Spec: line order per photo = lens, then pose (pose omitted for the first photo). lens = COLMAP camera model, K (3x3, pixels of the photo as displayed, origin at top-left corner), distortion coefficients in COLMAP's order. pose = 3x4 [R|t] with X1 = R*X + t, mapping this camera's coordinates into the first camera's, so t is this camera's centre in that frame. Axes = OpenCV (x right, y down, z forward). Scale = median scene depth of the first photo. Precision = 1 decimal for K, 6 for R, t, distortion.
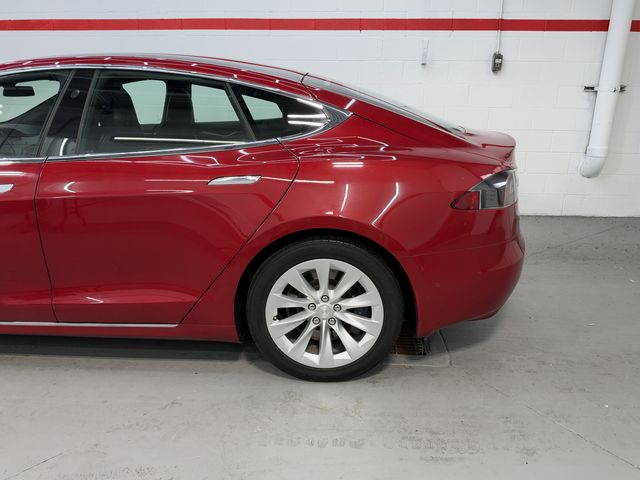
lens RADIAL K [[487.1, 0, 325.3], [0, 487.1, 237.4], [0, 0, 1]] dist [-0.003709, -0.009063]
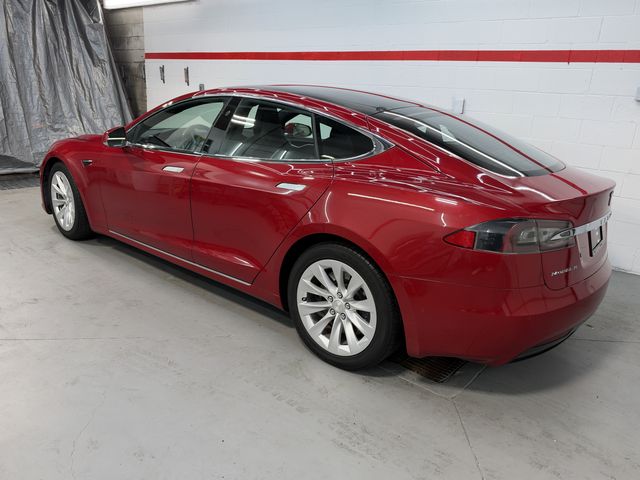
lens RADIAL K [[487.1, 0, 324.8], [0, 487.1, 236.5], [0, 0, 1]] dist [-0.003709, -0.009063]
pose [[0.798541, 0.206177, -0.565530, 0.613457], [-0.224826, 0.973676, 0.037518, -0.050832], [0.558378, 0.097186, 0.823874, -0.019201]]
